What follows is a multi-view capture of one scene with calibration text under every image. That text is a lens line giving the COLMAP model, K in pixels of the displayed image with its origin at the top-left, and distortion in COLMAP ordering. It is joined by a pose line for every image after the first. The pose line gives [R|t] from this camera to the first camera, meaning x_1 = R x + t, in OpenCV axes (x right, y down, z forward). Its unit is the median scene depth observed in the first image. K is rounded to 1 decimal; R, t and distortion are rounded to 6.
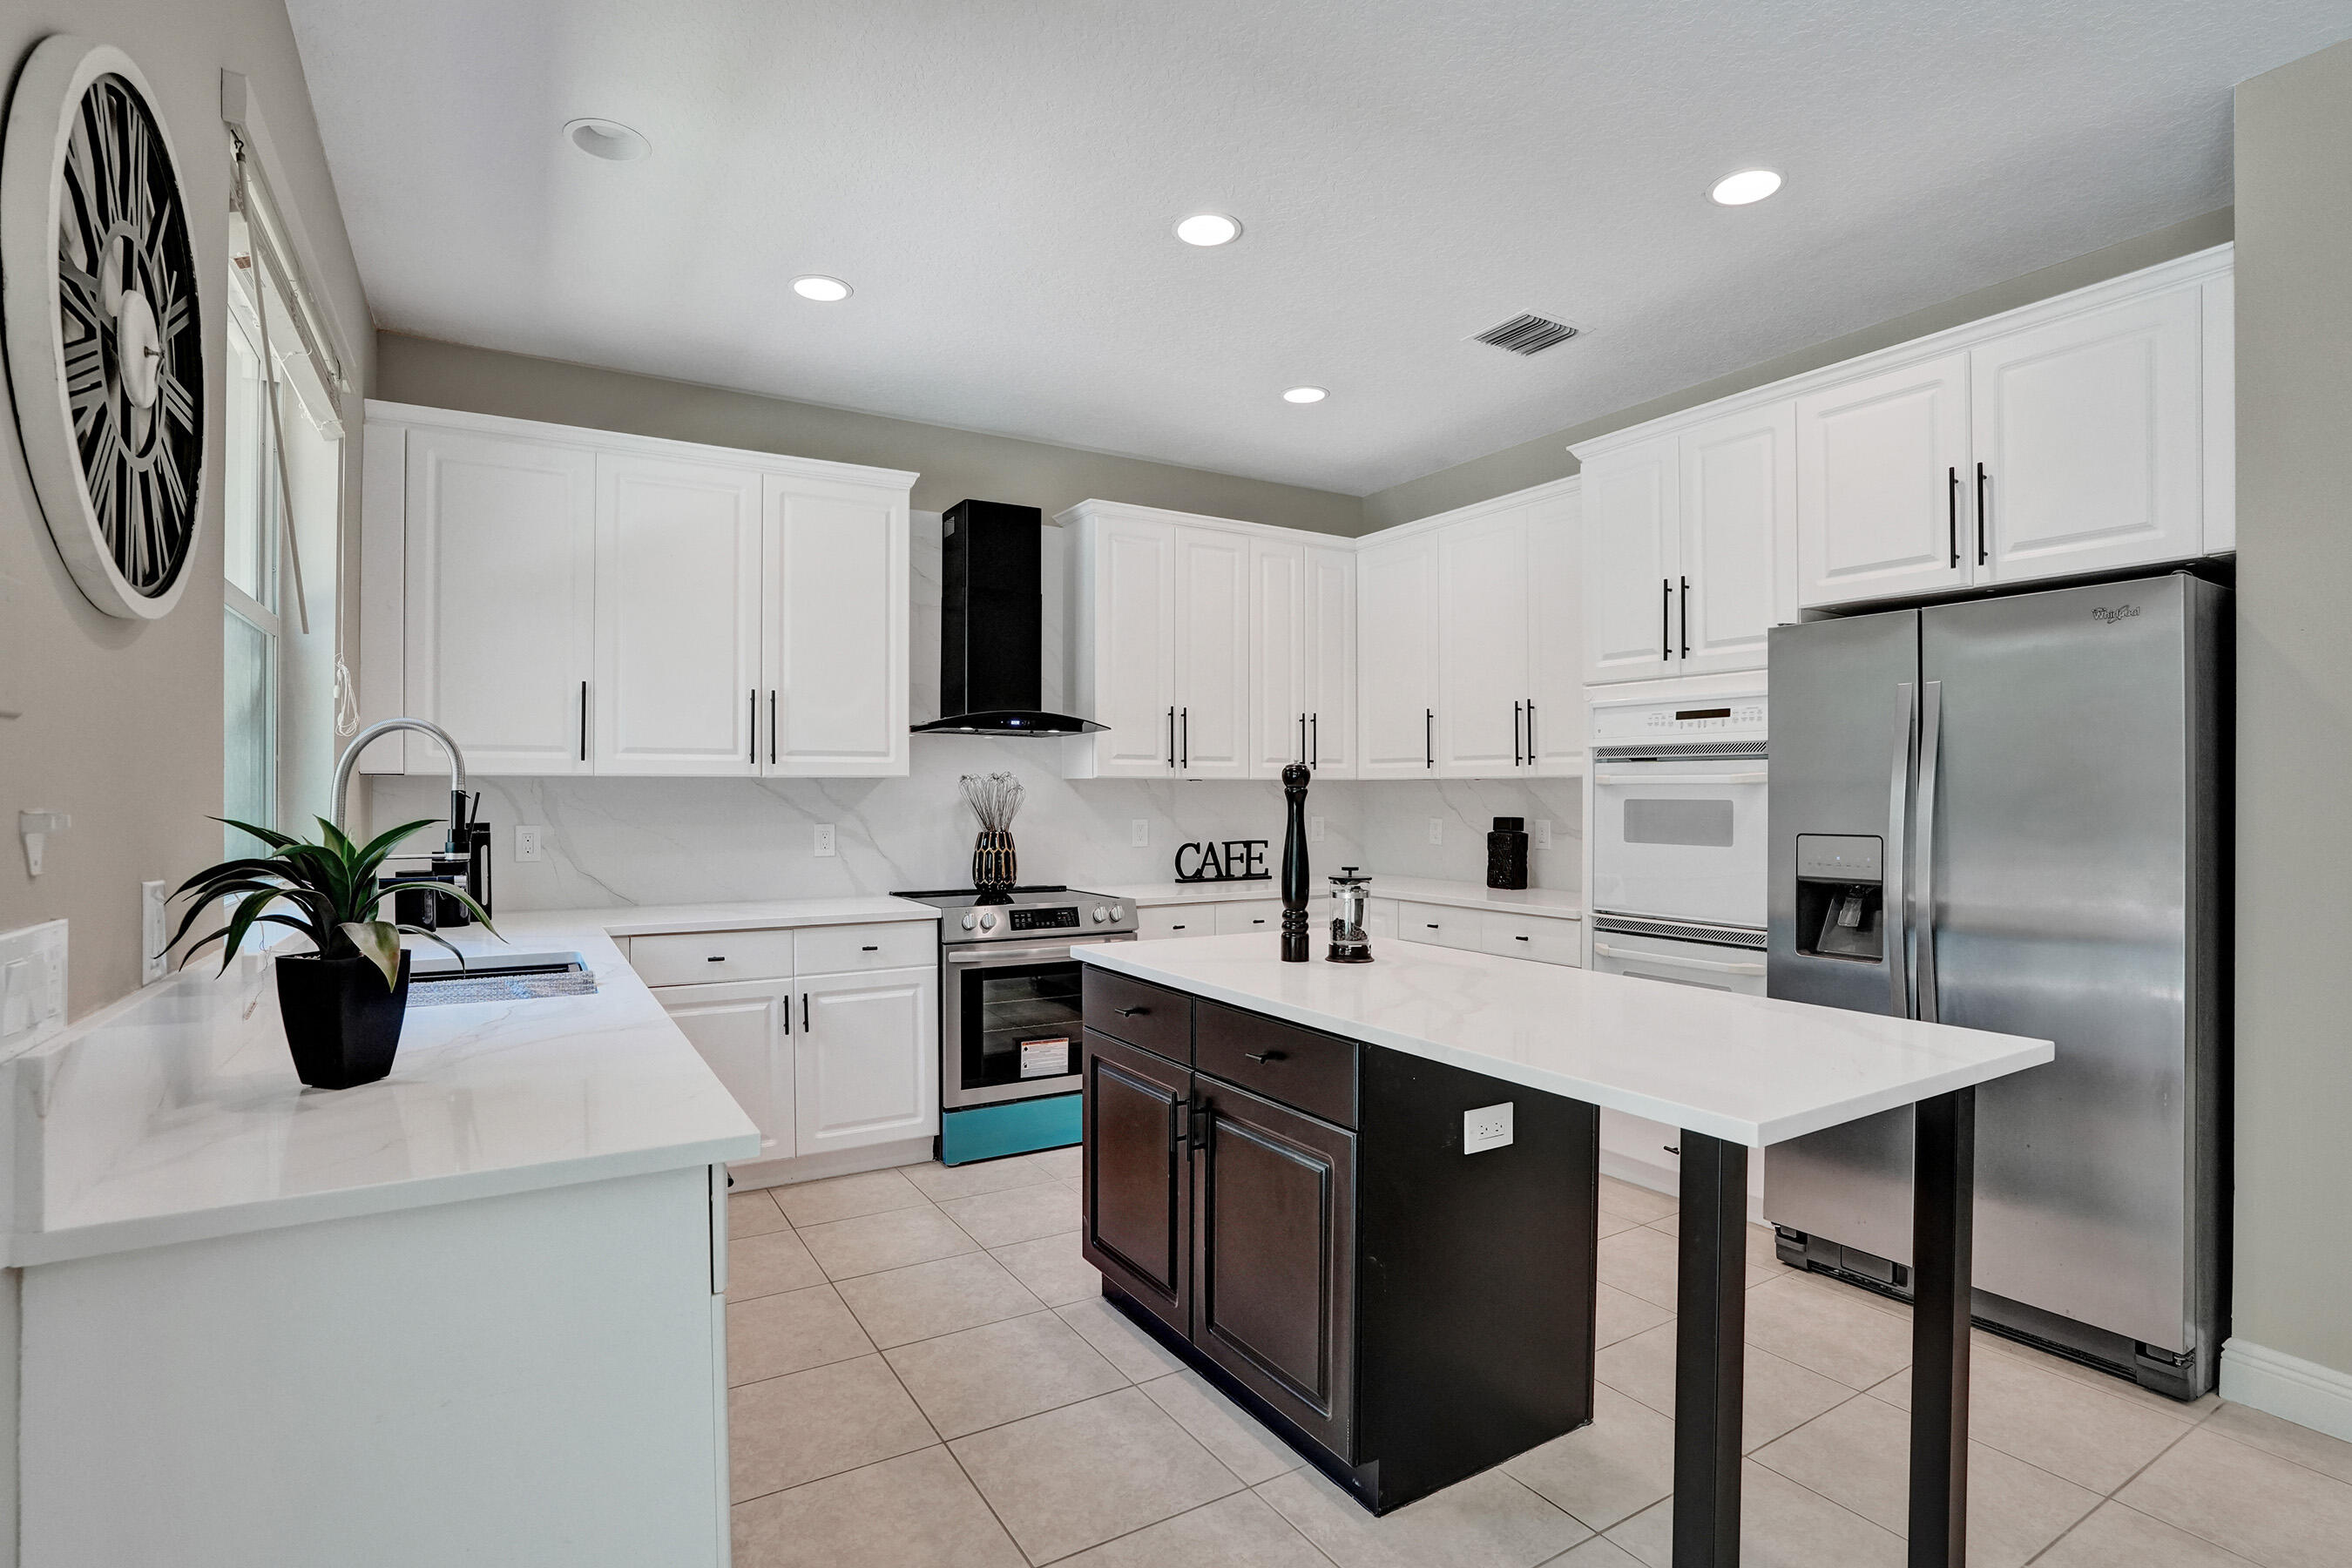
lens RADIAL K [[1130.5, 0, 1161.4], [0, 1130.5, 794.8], [0, 0, 1]] dist [-0.063825, 0.014720]
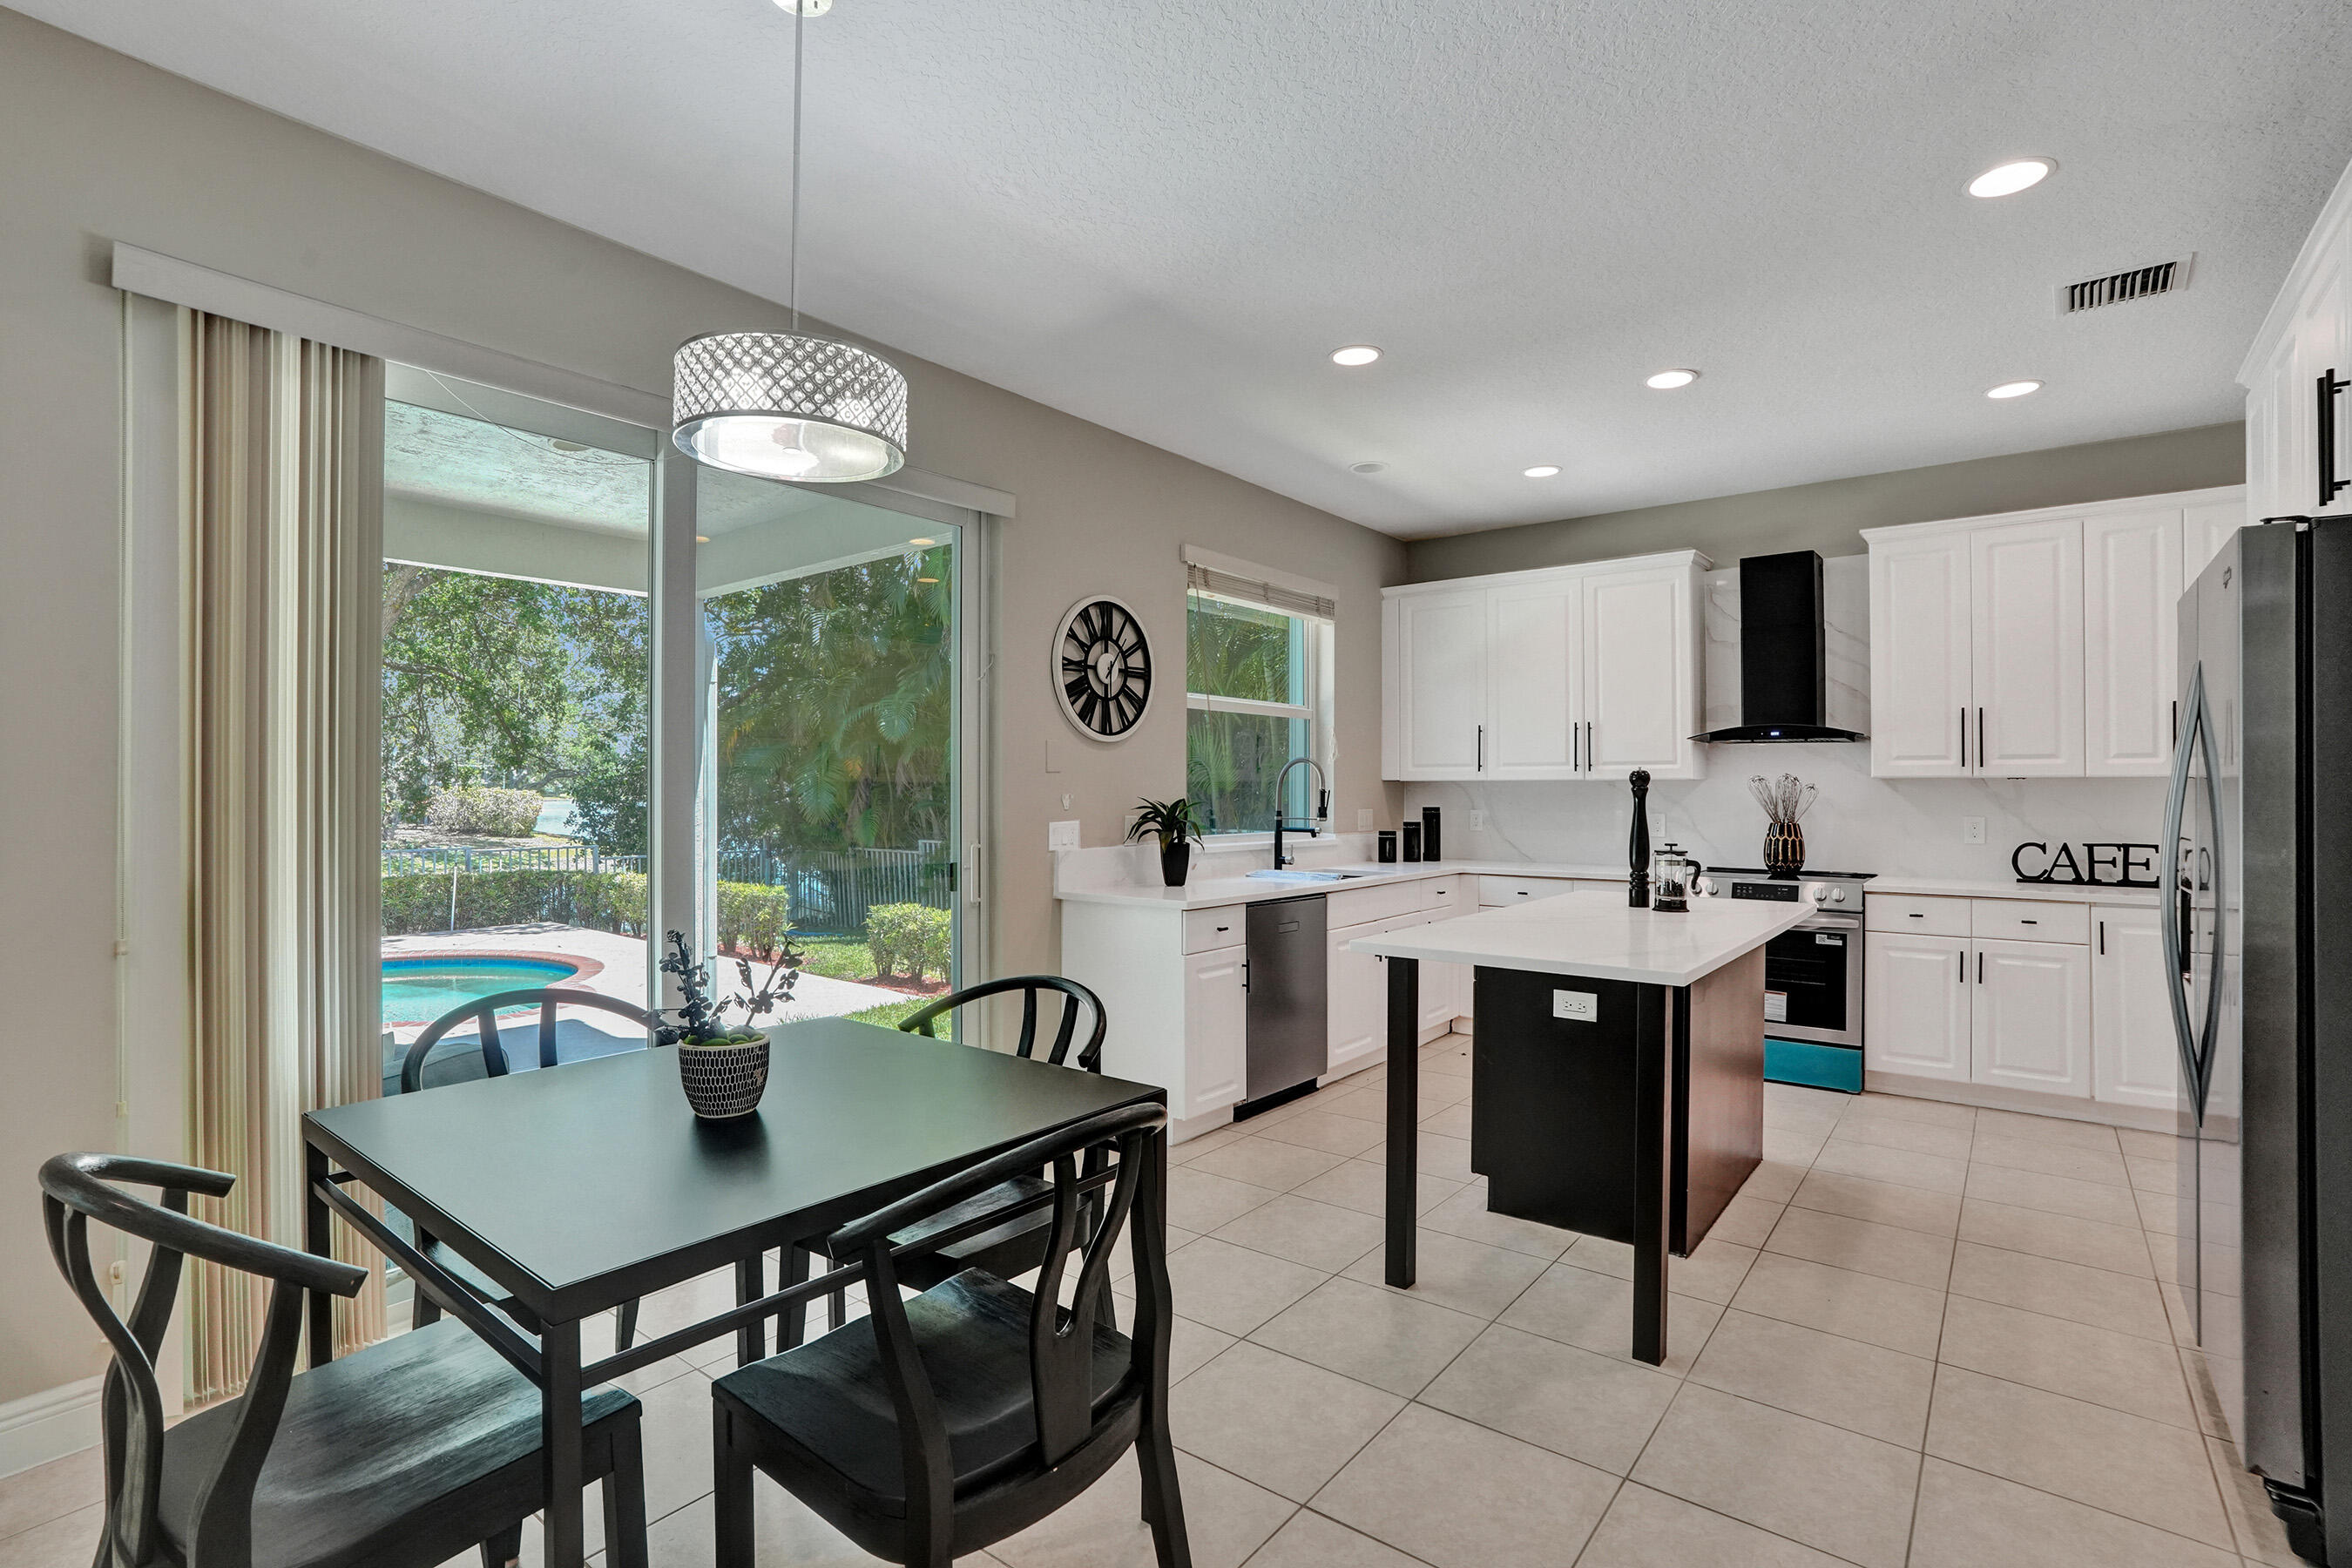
lens RADIAL K [[1110.1, 0, 1172.0], [0, 1110.1, 783.4], [0, 0, 1]] dist [-0.051603, 0.019210]
pose [[0.355475, -0.005518, -0.934670, 0.812856], [-0.003963, 0.999965, -0.007411, 0.001689], [0.934678, 0.006339, 0.355440, -0.037273]]
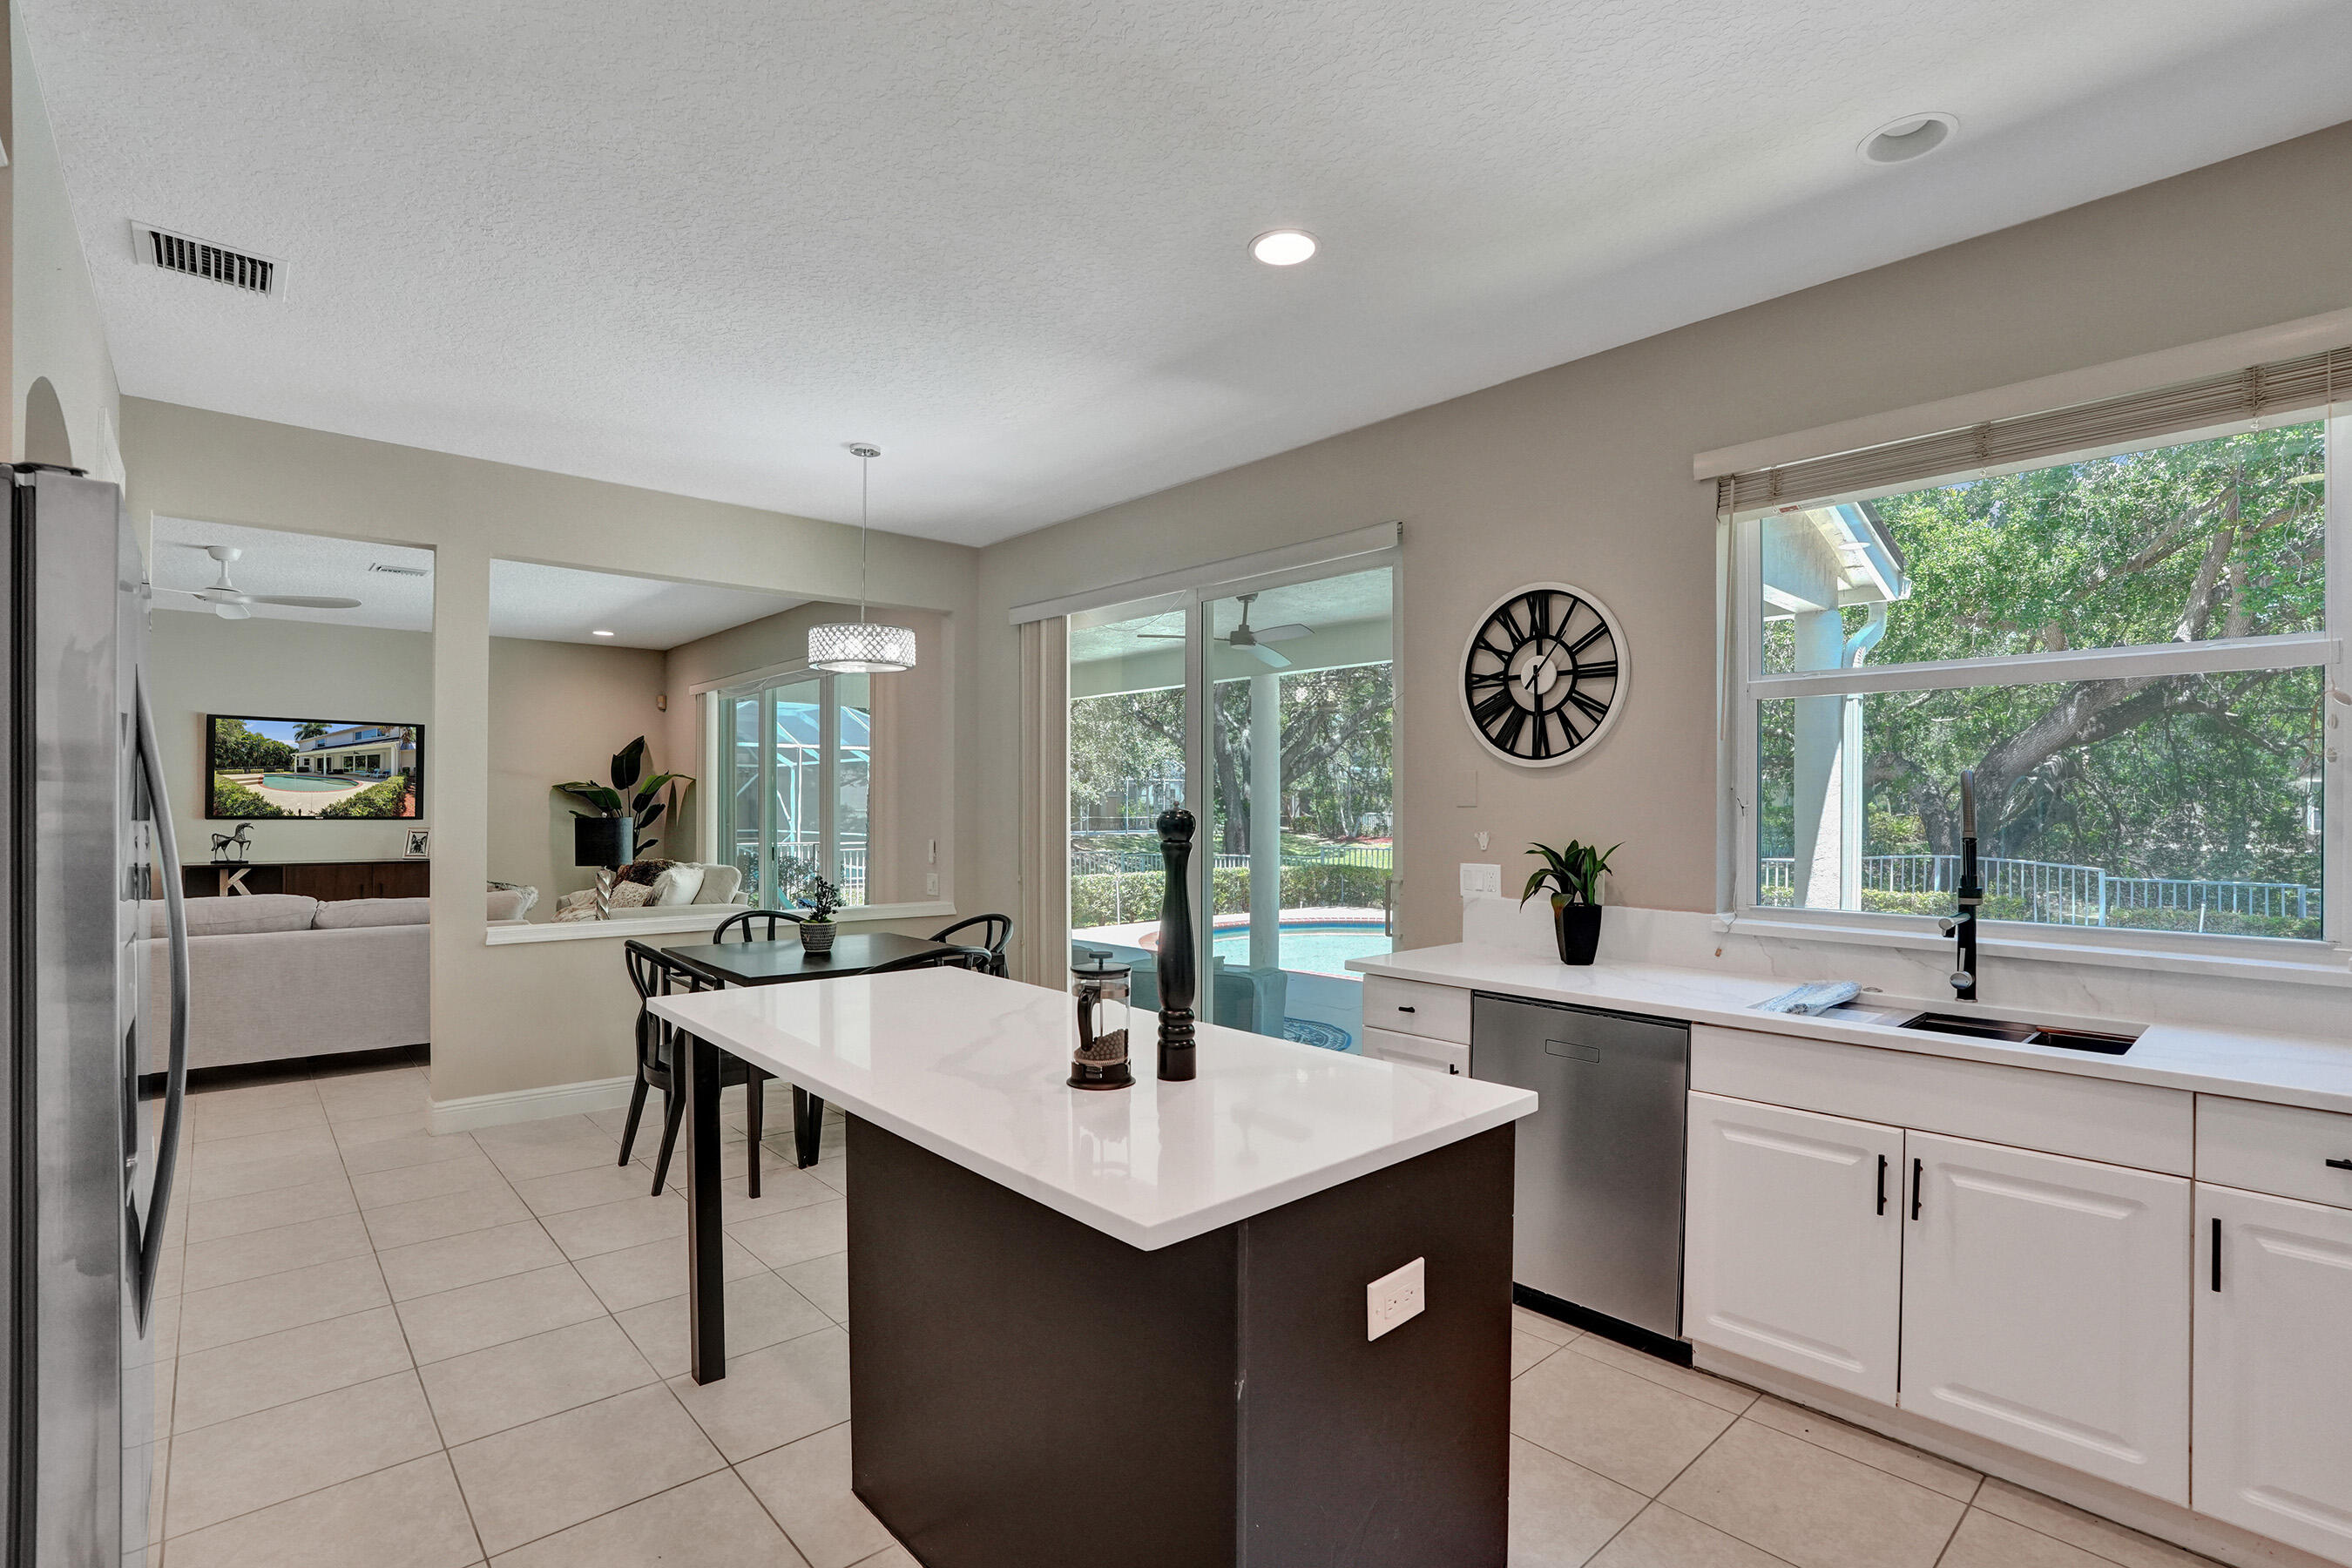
lens RADIAL K [[1110.1, 0, 1190.1], [0, 1110.1, 802.7], [0, 0, 1]] dist [-0.051603, 0.019210]
pose [[-0.978929, -0.003790, -0.204166, 0.176055], [-0.004513, 0.999985, 0.003080, -0.022032], [0.204151, 0.003936, -0.978932, 1.142895]]
